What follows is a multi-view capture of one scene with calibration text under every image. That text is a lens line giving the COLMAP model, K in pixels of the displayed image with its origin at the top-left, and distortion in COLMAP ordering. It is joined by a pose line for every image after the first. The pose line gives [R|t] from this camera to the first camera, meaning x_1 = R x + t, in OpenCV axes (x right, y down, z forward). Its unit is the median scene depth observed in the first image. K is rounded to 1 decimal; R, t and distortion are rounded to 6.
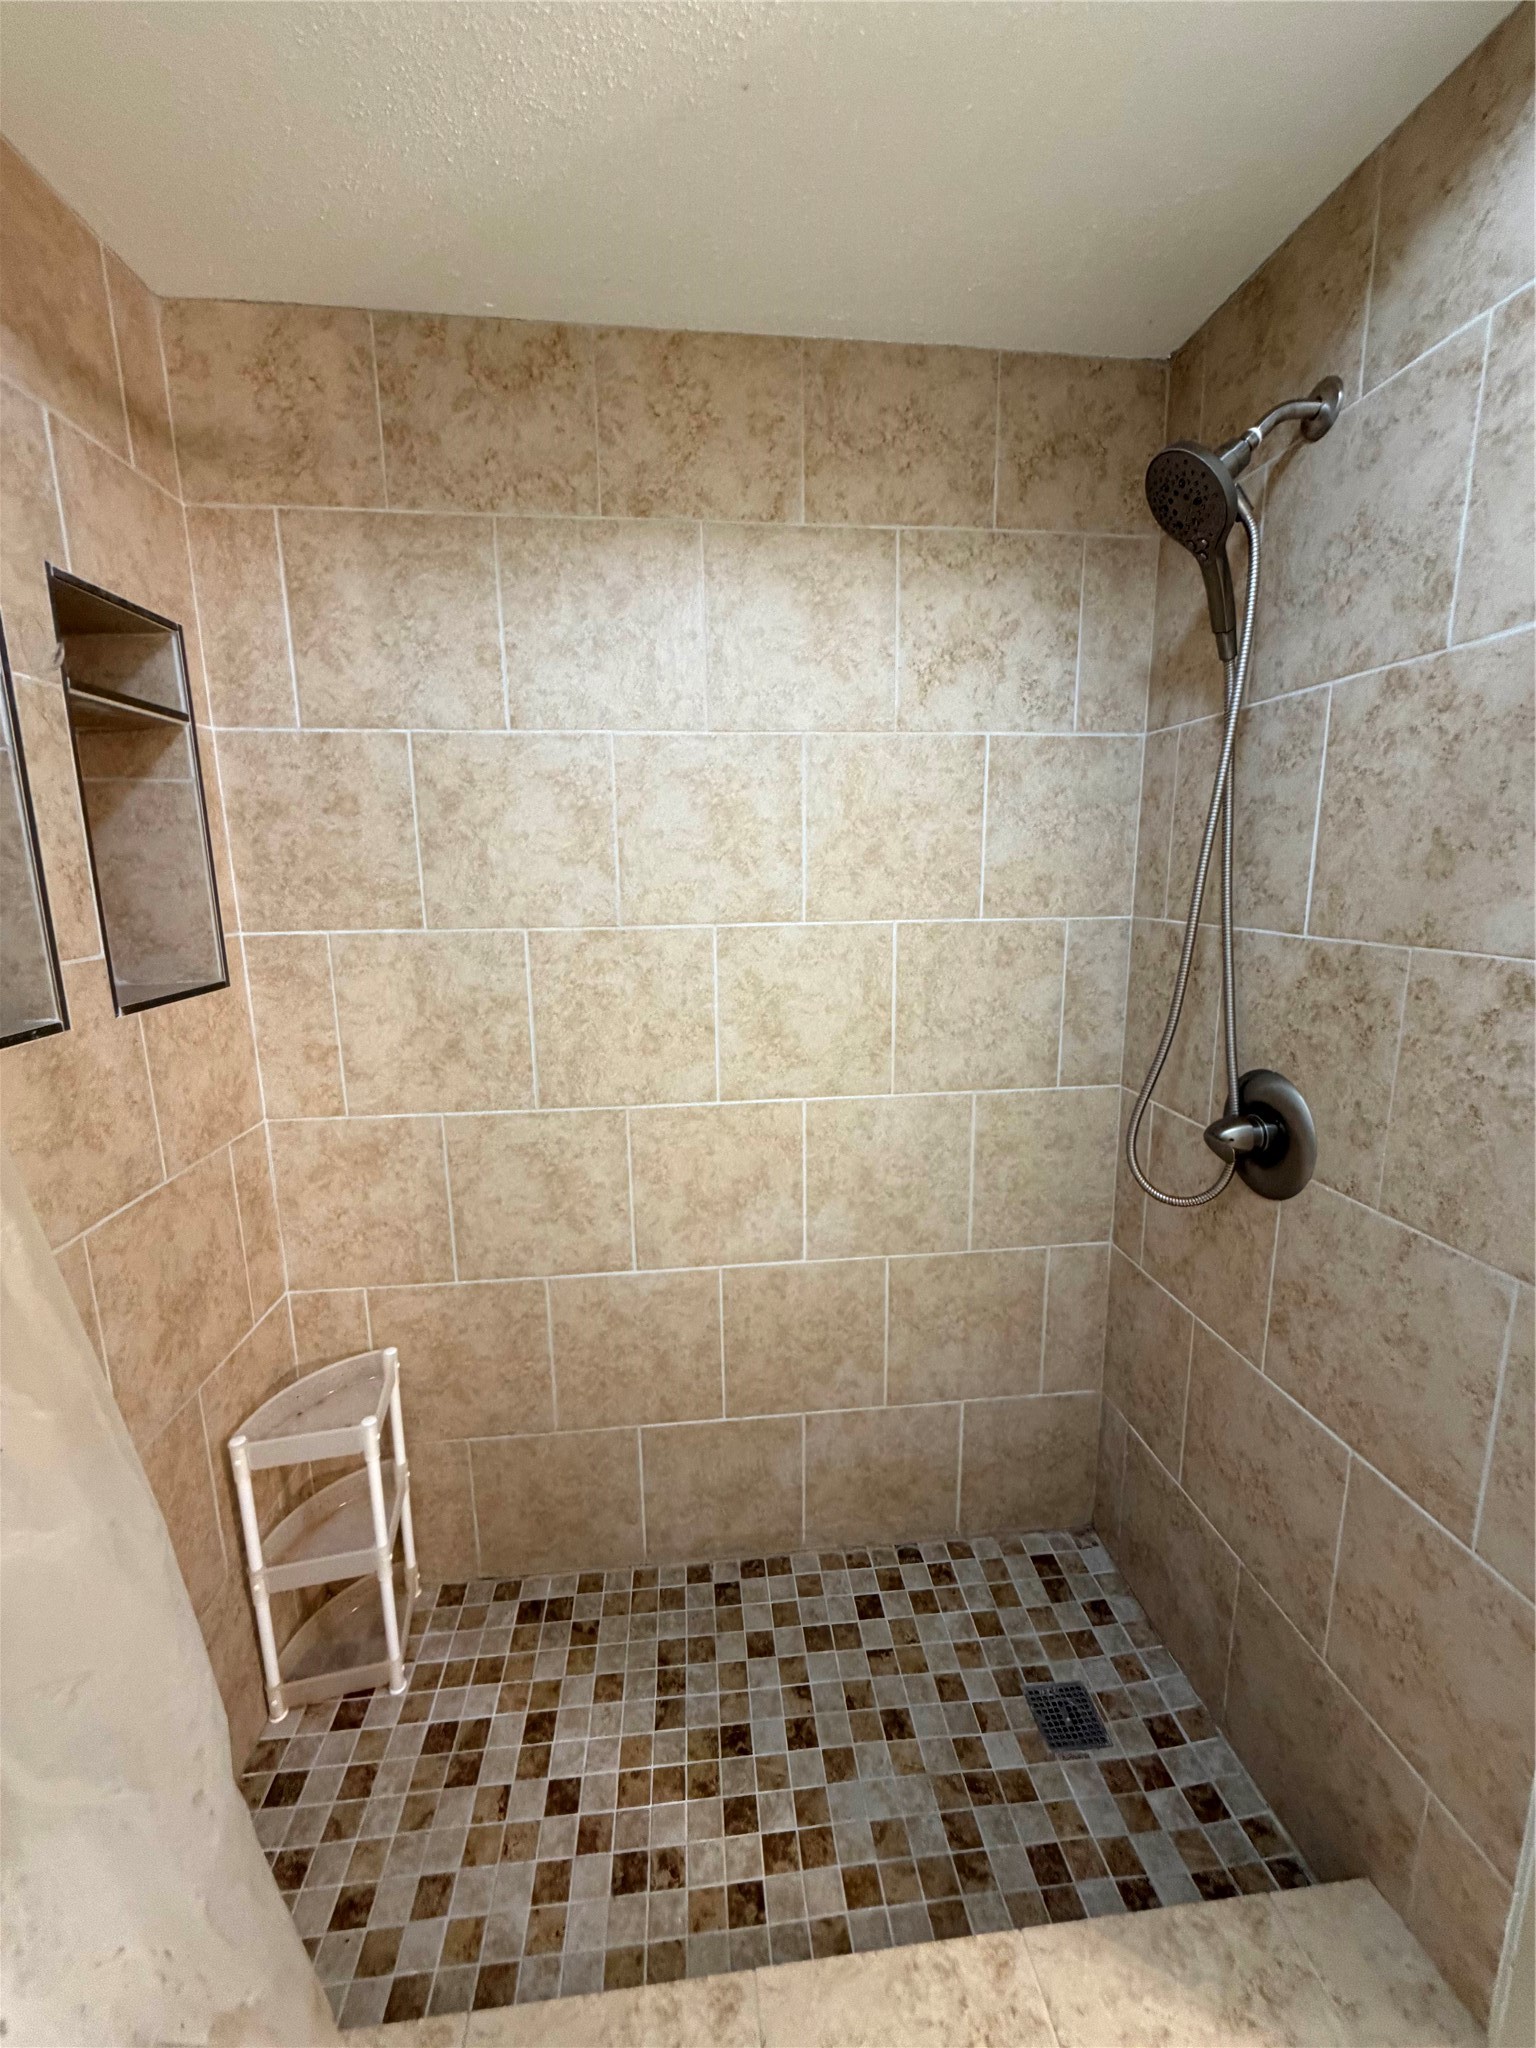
lens RADIAL K [[815.1, 0, 766.2], [0, 815.1, 1015.1], [0, 0, 1]] dist [0.000632, 0.000296]
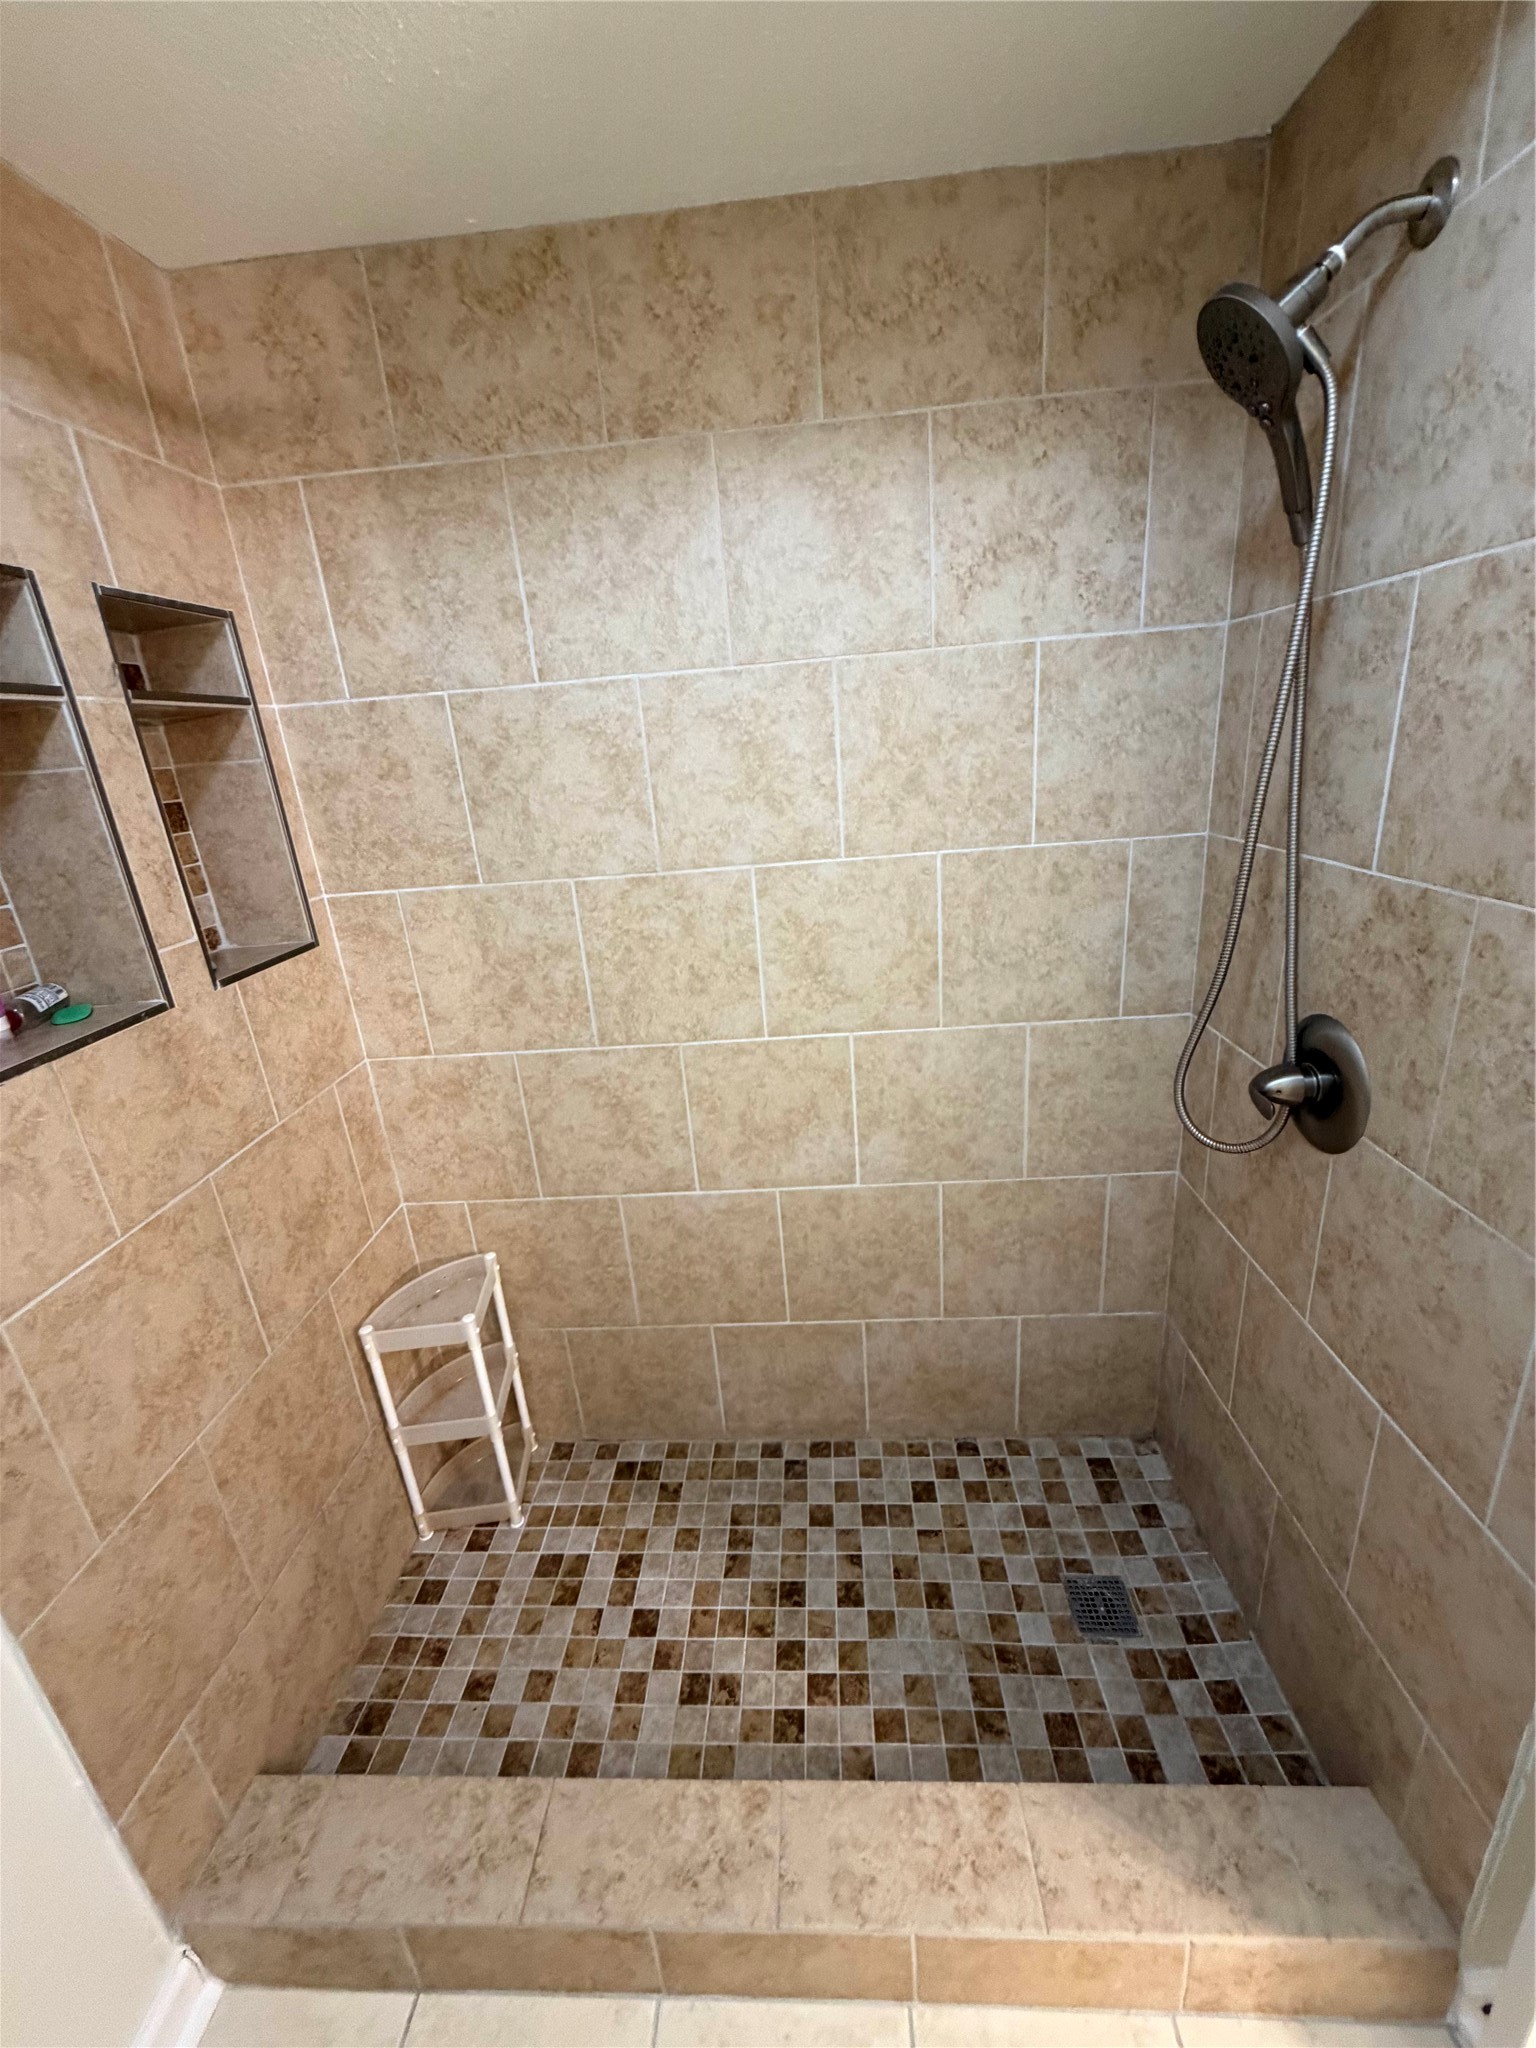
lens RADIAL K [[815.1, 0, 766.2], [0, 815.1, 1015.1], [0, 0, 1]] dist [0.000632, 0.000296]
pose [[0.985633, -0.012813, -0.168413, 0.129658], [0.037694, 0.988657, 0.145381, -0.080467], [0.164640, -0.149640, 0.974937, 0.001198]]
